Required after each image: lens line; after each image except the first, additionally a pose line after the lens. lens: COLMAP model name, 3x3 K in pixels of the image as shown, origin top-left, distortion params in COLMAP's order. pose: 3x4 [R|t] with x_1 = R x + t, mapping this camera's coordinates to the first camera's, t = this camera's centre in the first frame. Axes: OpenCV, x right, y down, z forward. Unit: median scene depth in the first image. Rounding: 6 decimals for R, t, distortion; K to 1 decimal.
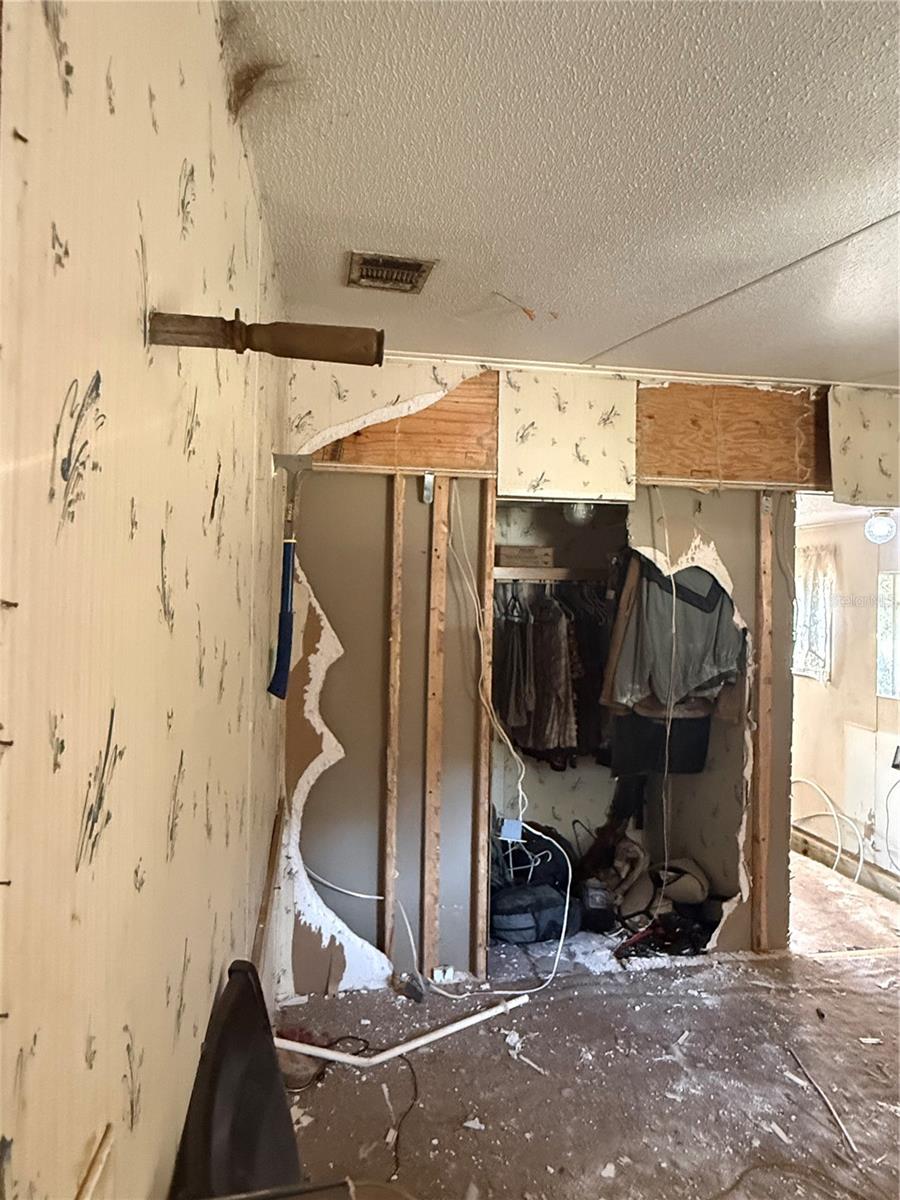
lens RADIAL K [[738.5, 0, 447.9], [0, 738.5, 589.7], [0, 0, 1]] dist [0.002155, -0.000820]
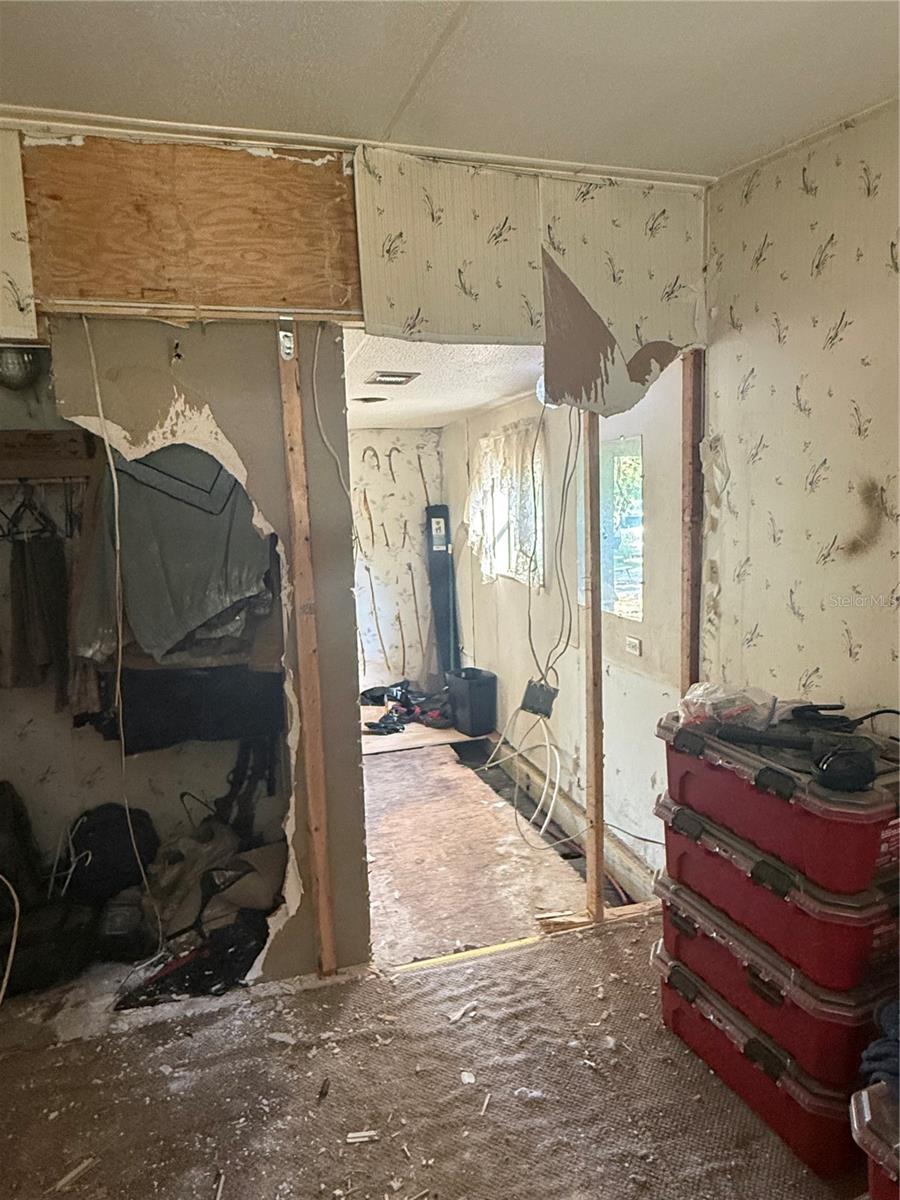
lens RADIAL K [[745.5, 0, 450.1], [0, 745.5, 590.2], [0, 0, 1]] dist [0.001646, 0.000205]
pose [[0.992190, -0.062830, 0.107760, 0.493264], [0.048453, 0.990172, 0.131194, 0.021348], [-0.114944, -0.124948, 0.985483, 0.305153]]
